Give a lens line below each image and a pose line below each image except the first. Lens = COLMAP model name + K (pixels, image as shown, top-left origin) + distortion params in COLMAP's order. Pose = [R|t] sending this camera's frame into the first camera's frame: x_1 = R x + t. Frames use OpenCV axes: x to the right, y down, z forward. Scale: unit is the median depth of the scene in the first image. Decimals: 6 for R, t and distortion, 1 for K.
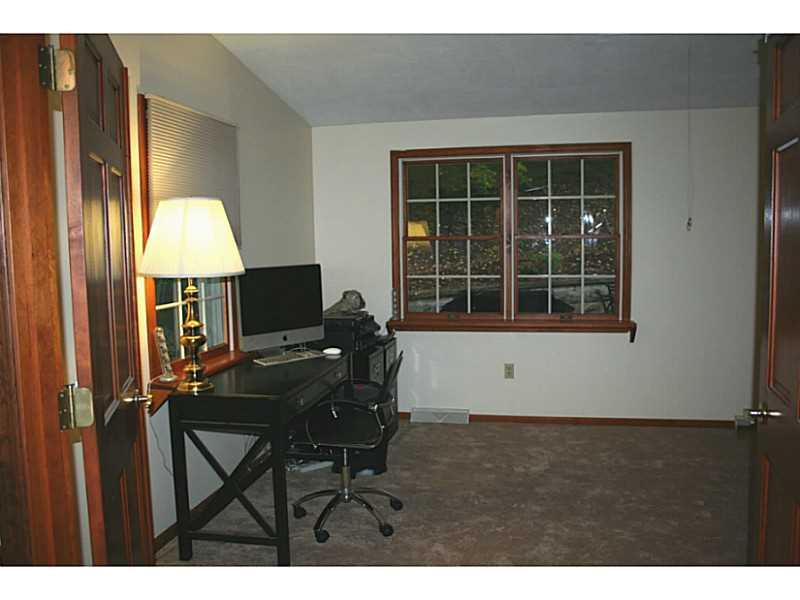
lens RADIAL K [[655.6, 0, 400.0], [0, 655.6, 300.0], [0, 0, 1]] dist [-0.121443, 0.000619]
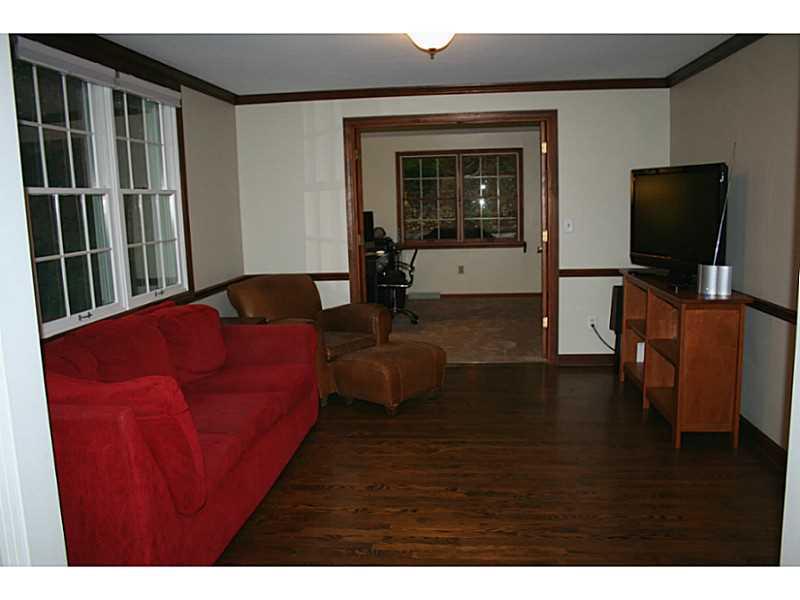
lens RADIAL K [[655.6, 0, 400.0], [0, 655.6, 300.0], [0, 0, 1]] dist [-0.121443, 0.000619]
pose [[0.995469, -0.025154, 0.091704, -0.182078], [0.020476, 0.998458, 0.051599, 0.095025], [-0.092860, -0.049487, 0.994449, -0.860354]]
